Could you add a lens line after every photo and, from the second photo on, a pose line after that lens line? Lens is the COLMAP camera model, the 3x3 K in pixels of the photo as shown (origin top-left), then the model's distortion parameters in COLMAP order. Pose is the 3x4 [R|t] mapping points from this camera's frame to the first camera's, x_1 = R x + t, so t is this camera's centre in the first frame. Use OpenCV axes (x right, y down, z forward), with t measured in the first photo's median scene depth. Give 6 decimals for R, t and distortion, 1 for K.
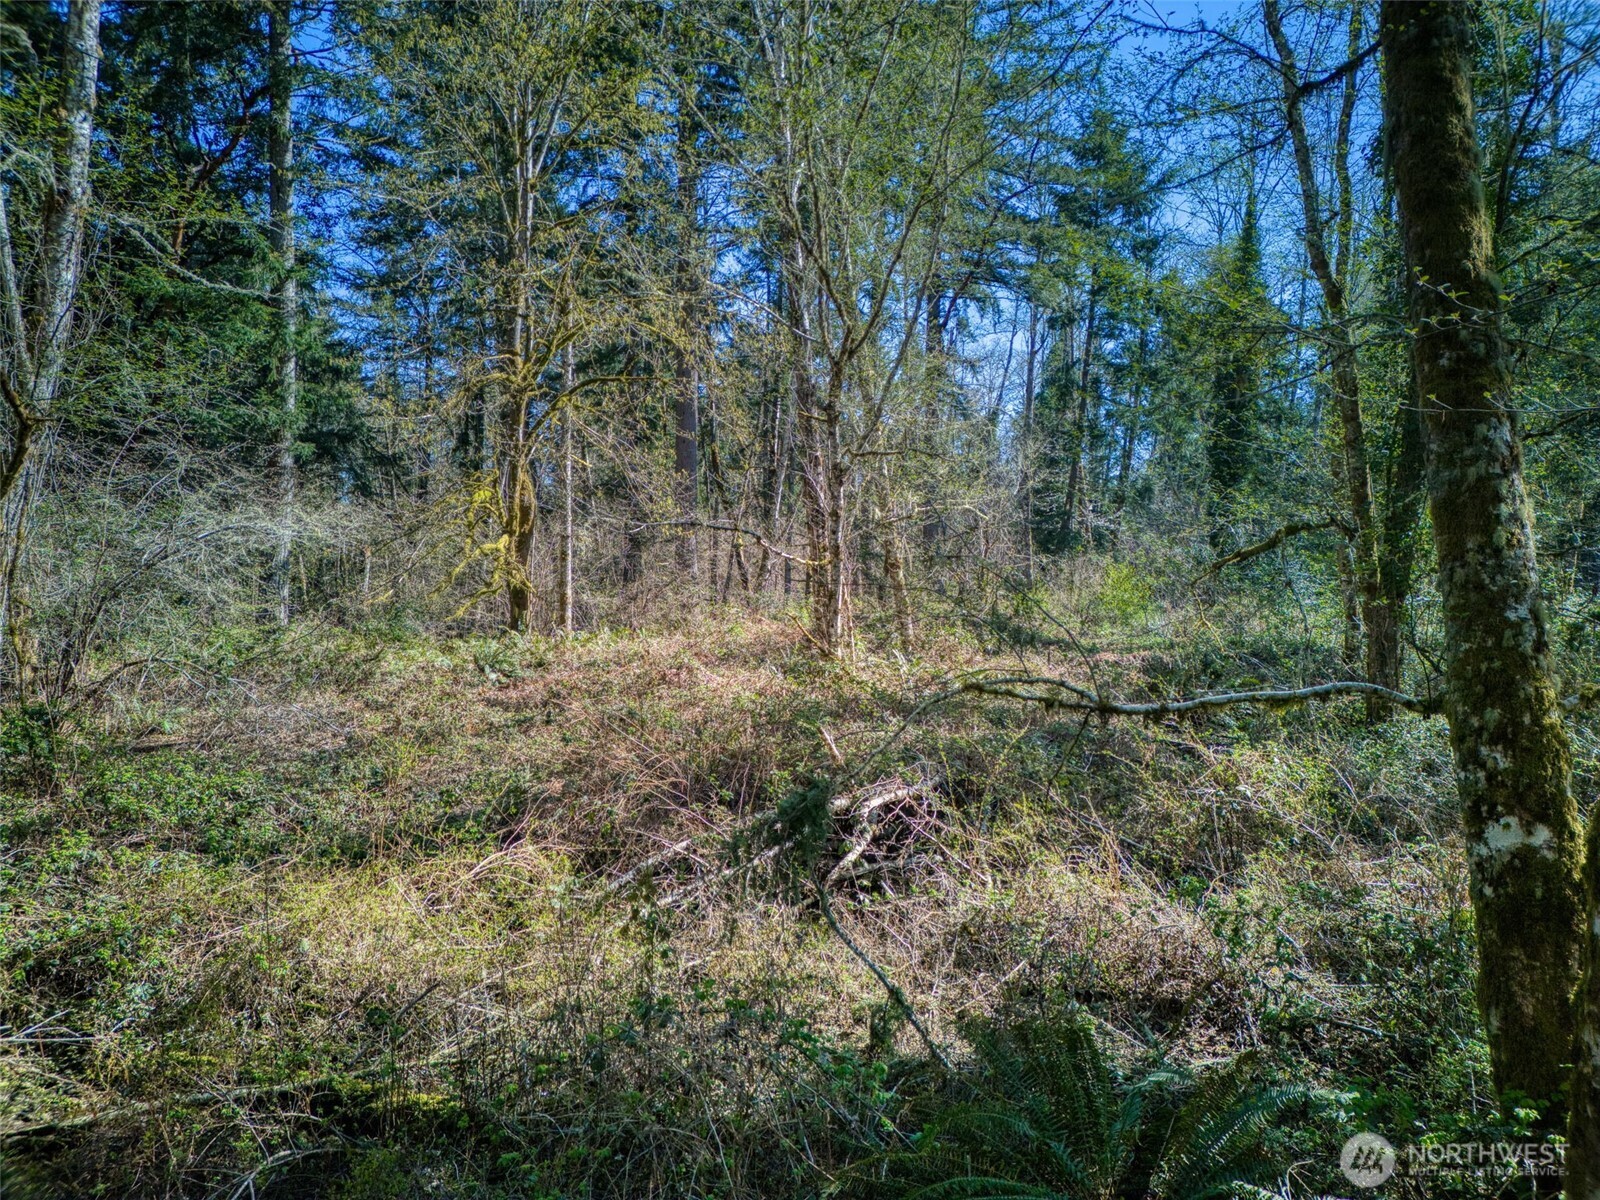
lens RADIAL K [[1133.3, 0, 800.0], [0, 1133.3, 600.0], [0, 0, 1]] dist [0.074058, -0.079397]
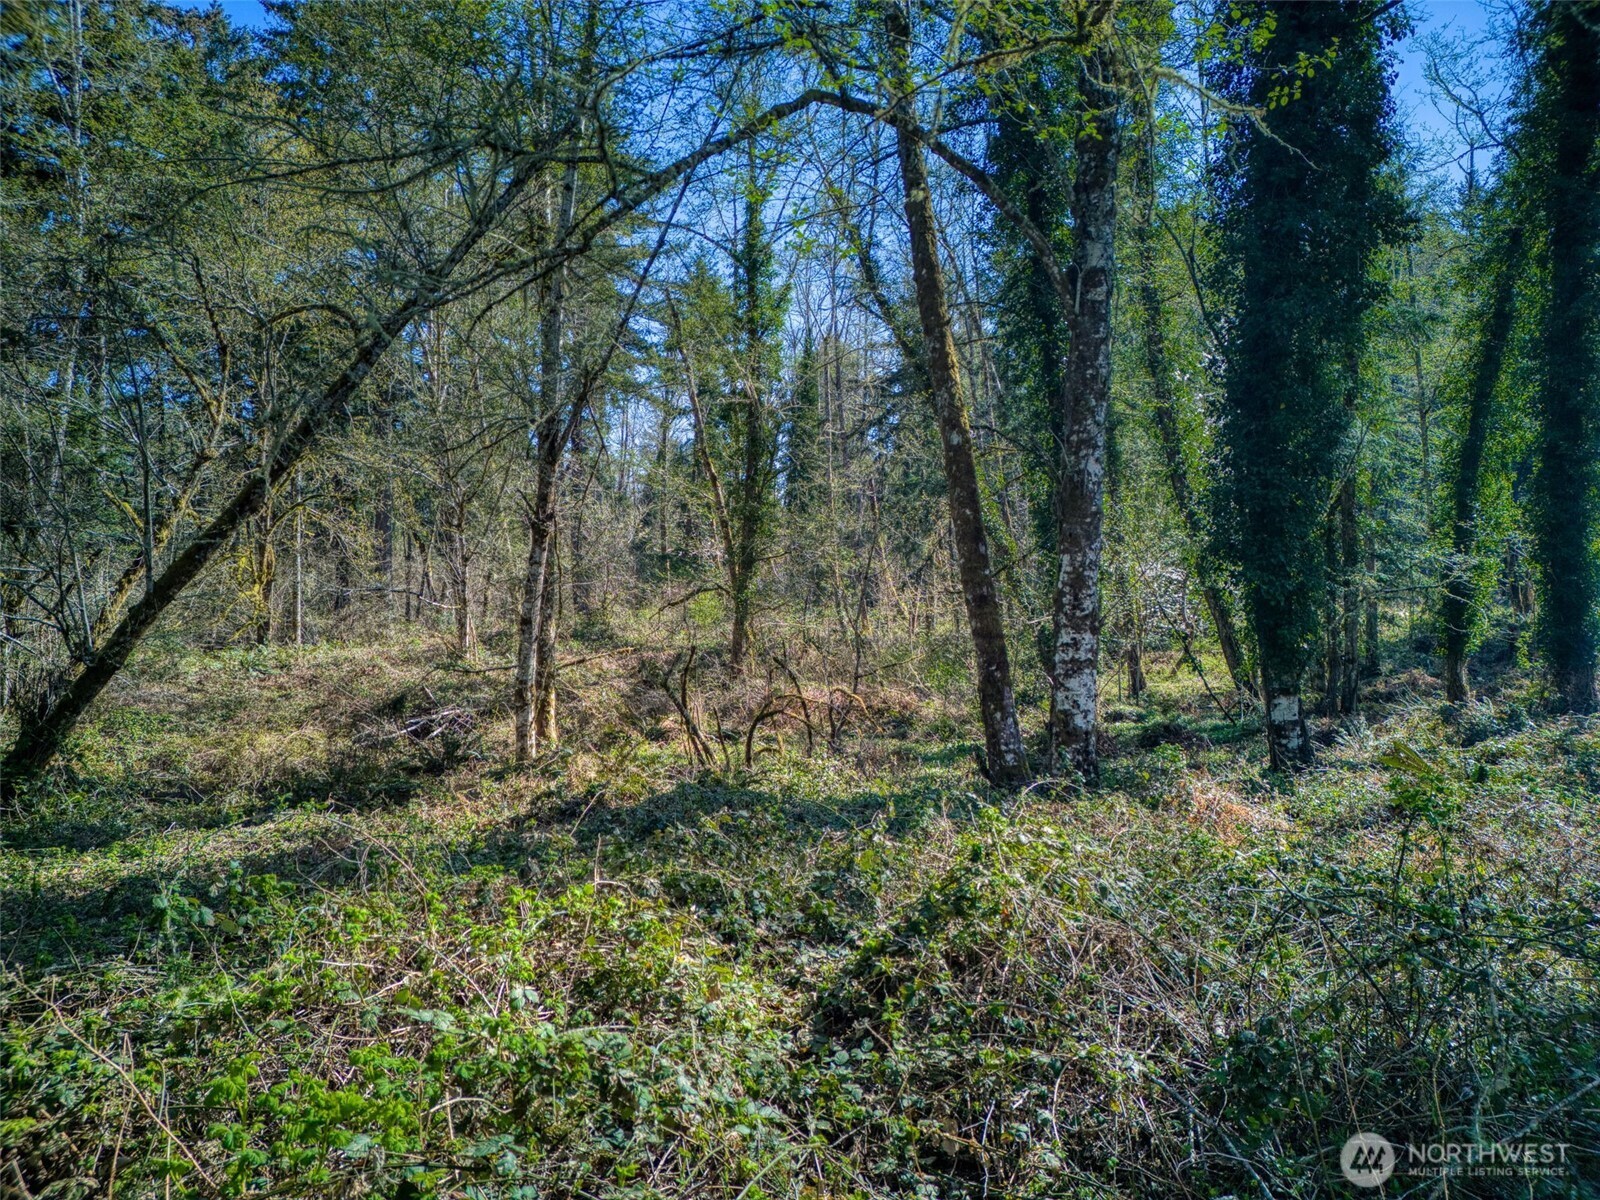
lens RADIAL K [[1133.3, 0, 800.0], [0, 1133.3, 600.0], [0, 0, 1]] dist [0.074058, -0.079397]
pose [[0.972645, -0.002823, 0.232280, 0.100013], [0.001197, 0.999974, 0.007142, -0.043108], [-0.232294, -0.006668, 0.972623, -0.688185]]
